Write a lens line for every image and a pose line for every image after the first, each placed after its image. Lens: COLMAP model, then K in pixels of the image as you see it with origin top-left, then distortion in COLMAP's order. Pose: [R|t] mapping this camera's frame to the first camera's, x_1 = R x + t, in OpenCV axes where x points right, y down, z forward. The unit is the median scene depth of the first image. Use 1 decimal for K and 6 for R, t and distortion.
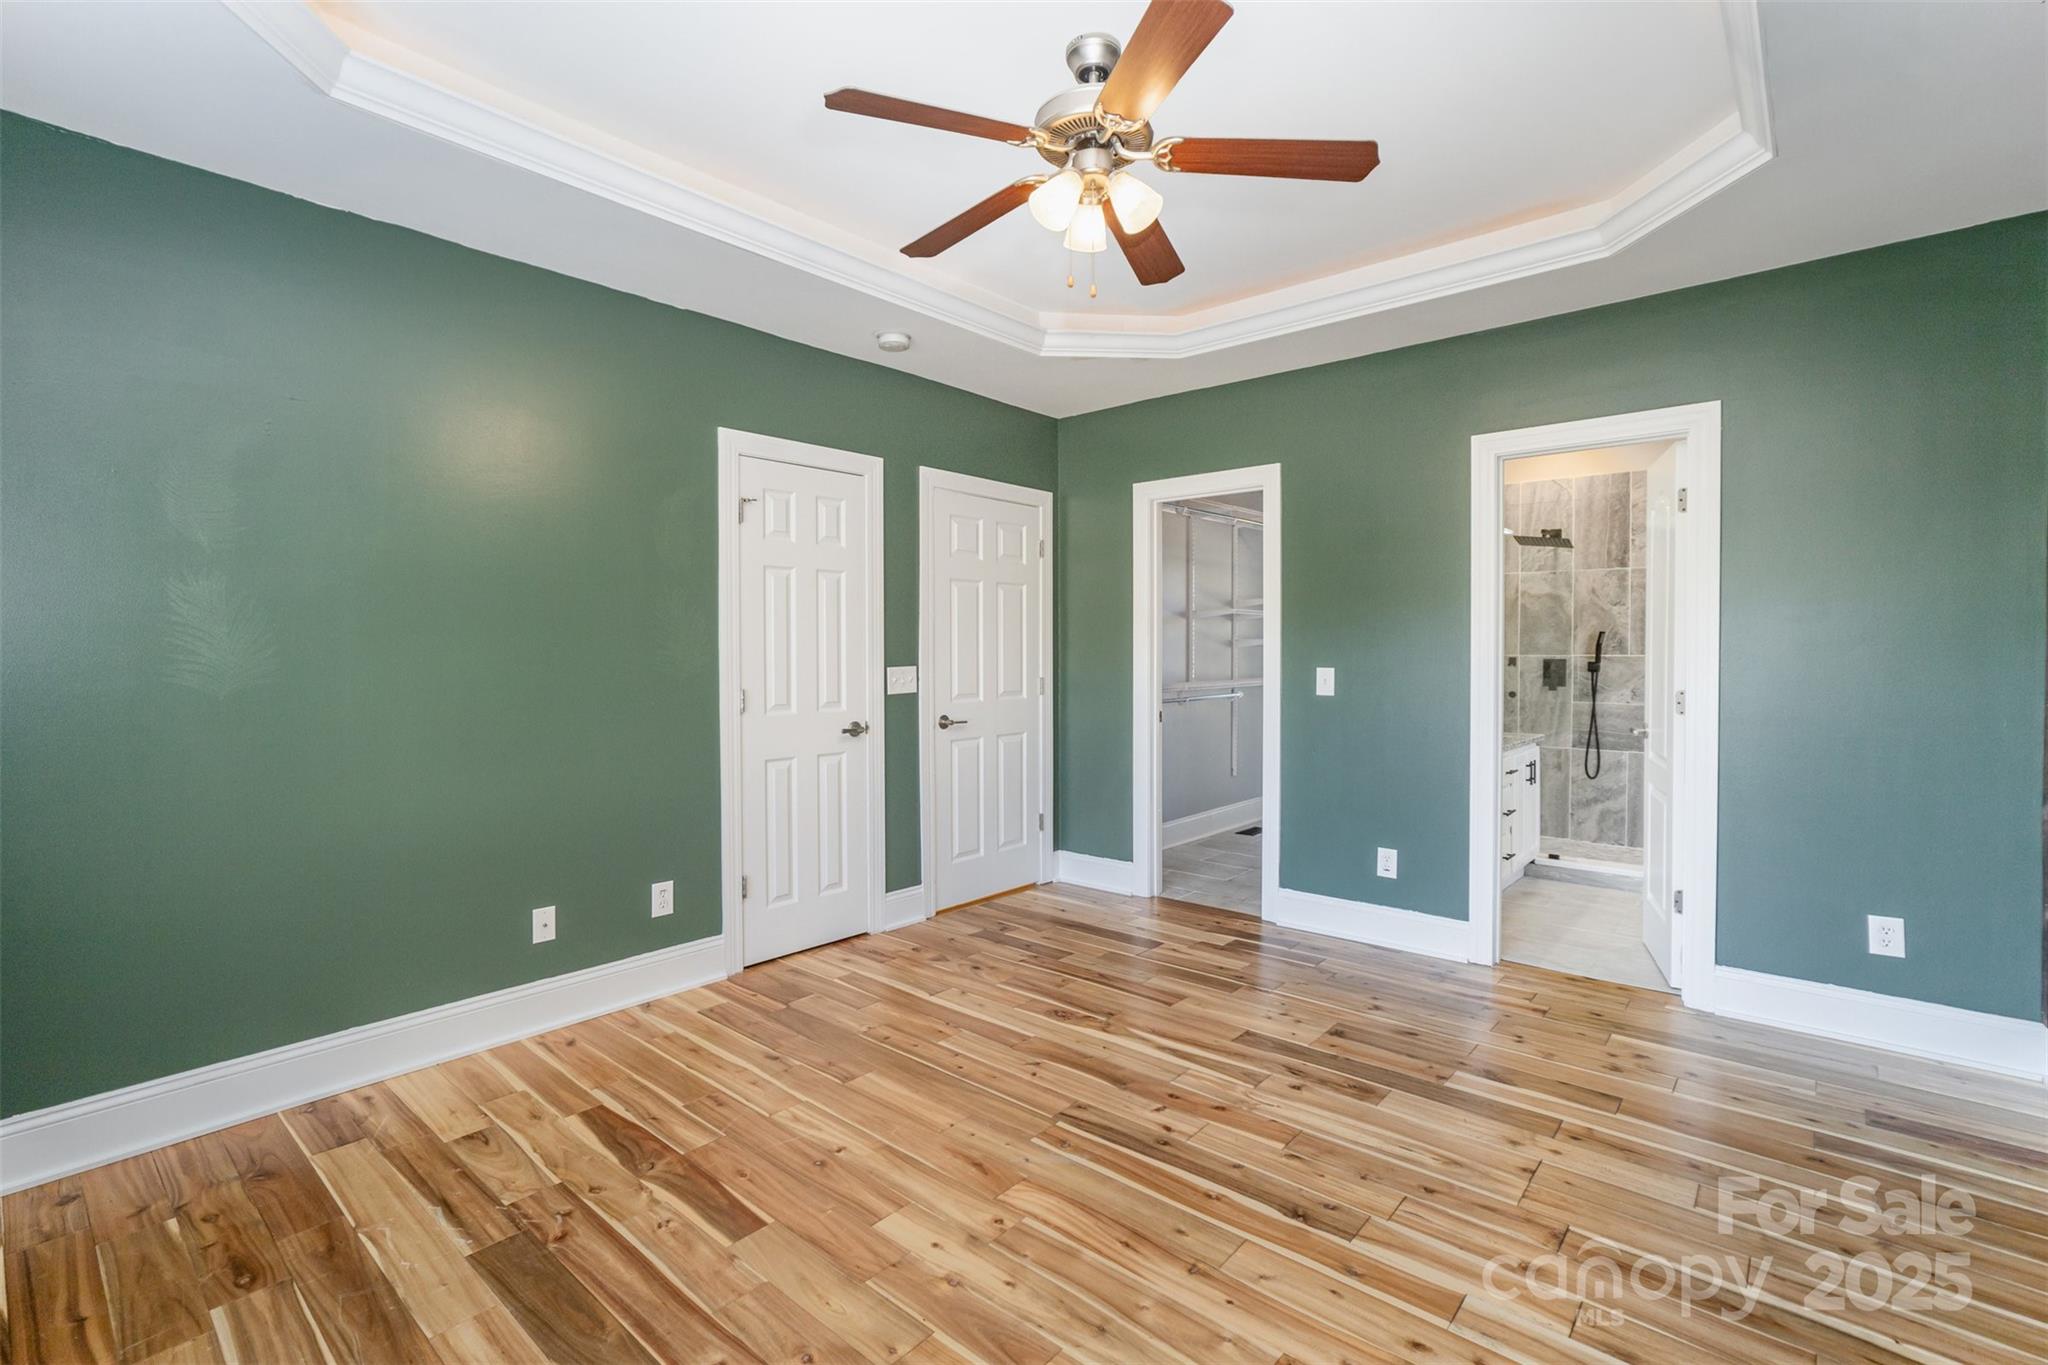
lens RADIAL K [[929.8, 0, 957.7], [0, 929.8, 670.0], [0, 0, 1]] dist [-0.000412, -0.000116]
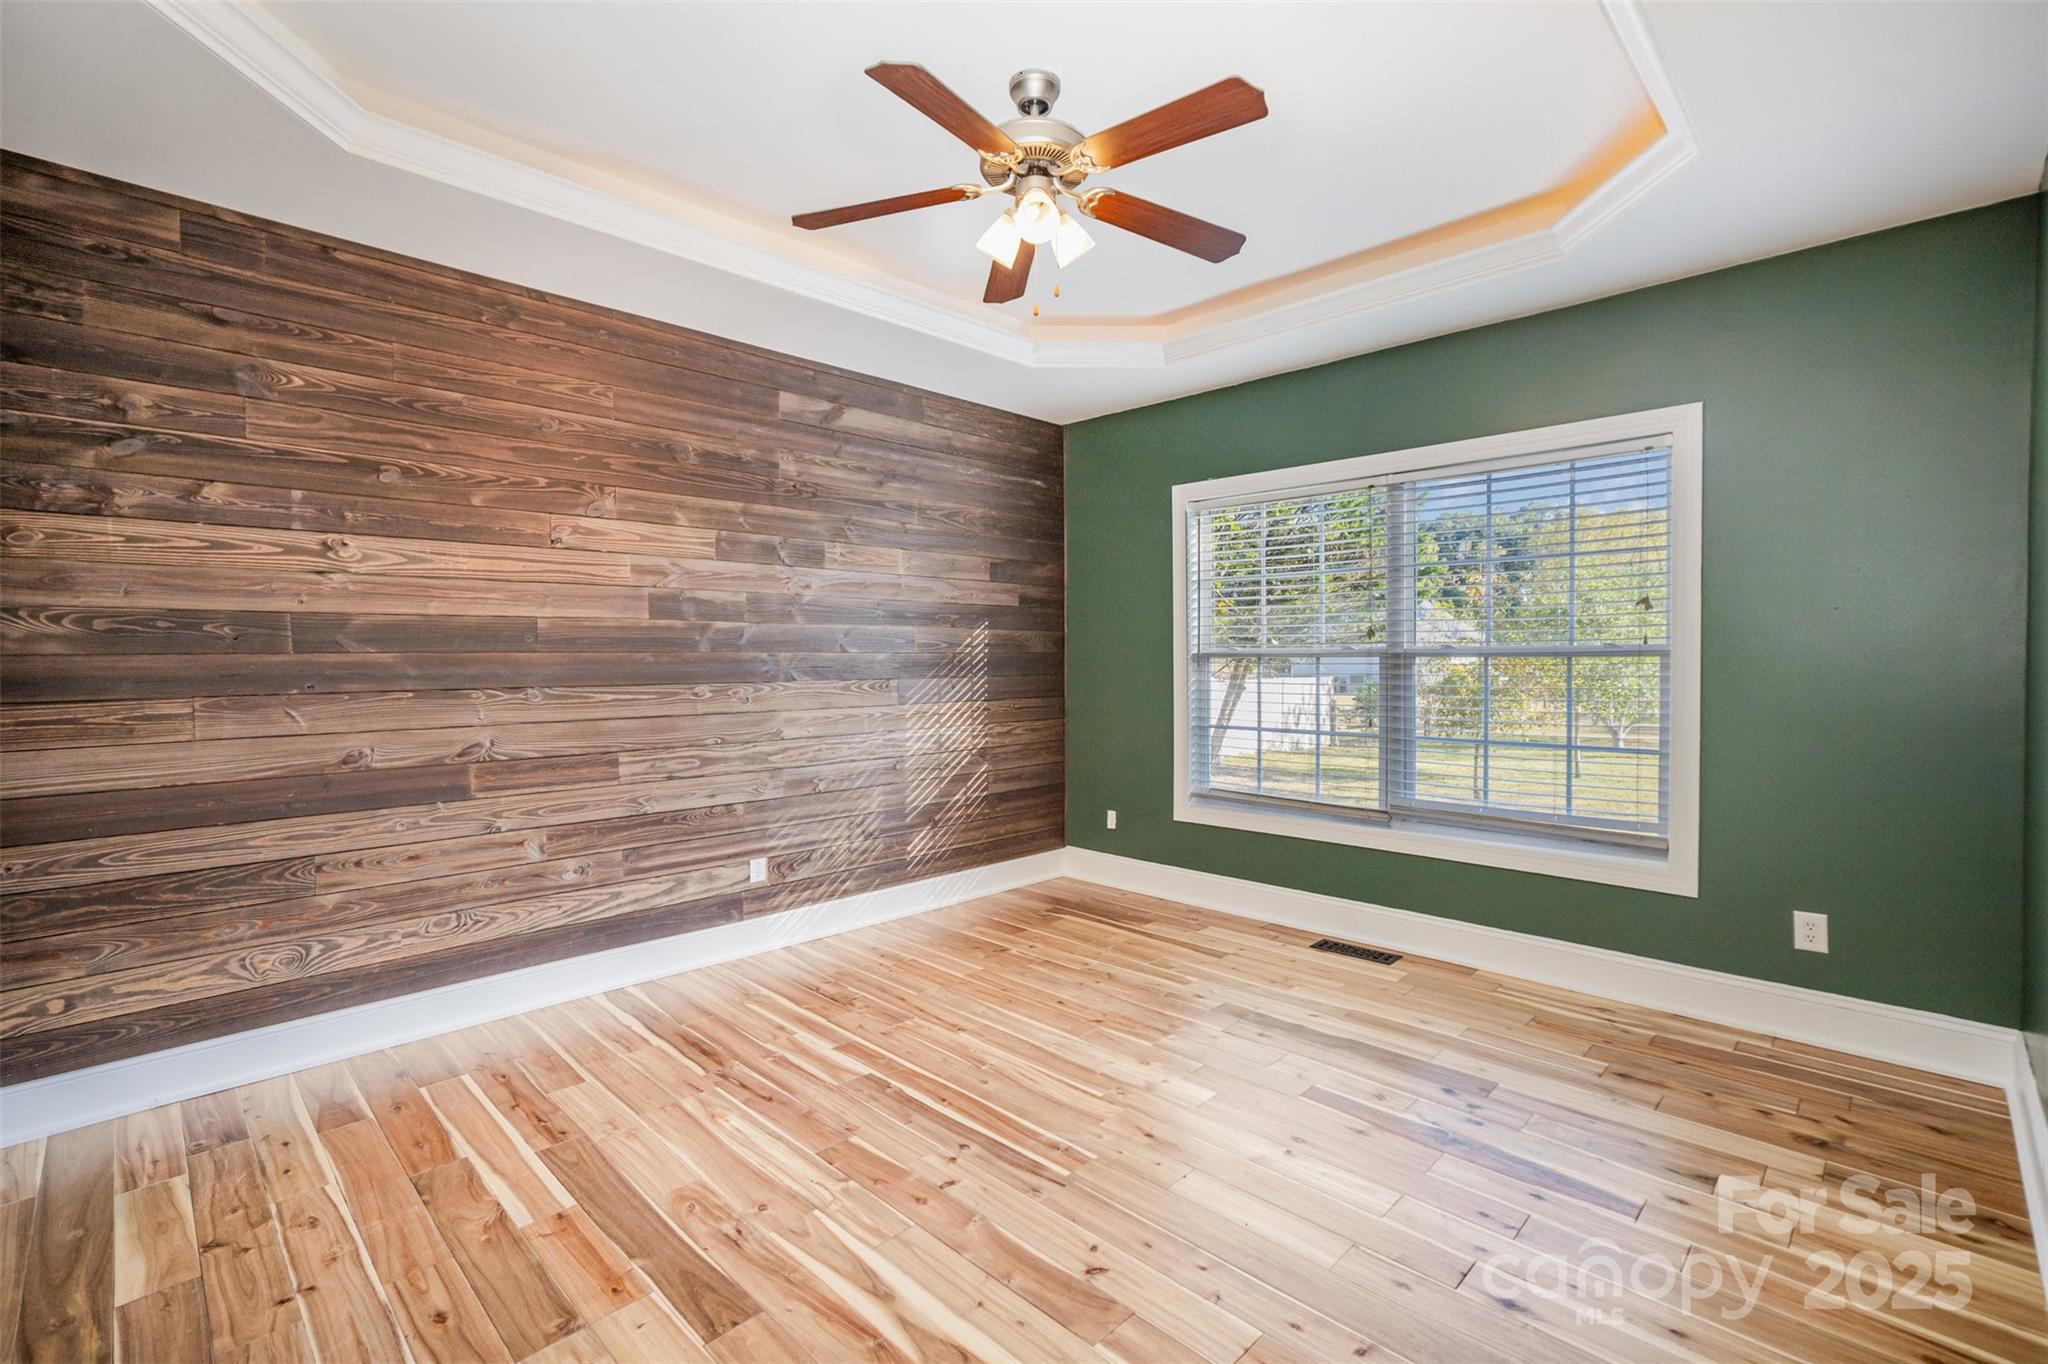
lens RADIAL K [[946.4, 0, 1020.3], [0, 946.4, 664.1], [0, 0, 1]] dist [0.001210, -0.000080]
pose [[-0.999989, 0.004194, -0.002034, 0.157052], [0.004144, 0.999703, 0.024004, -0.033649], [0.002135, 0.023996, -0.999710, 1.953291]]
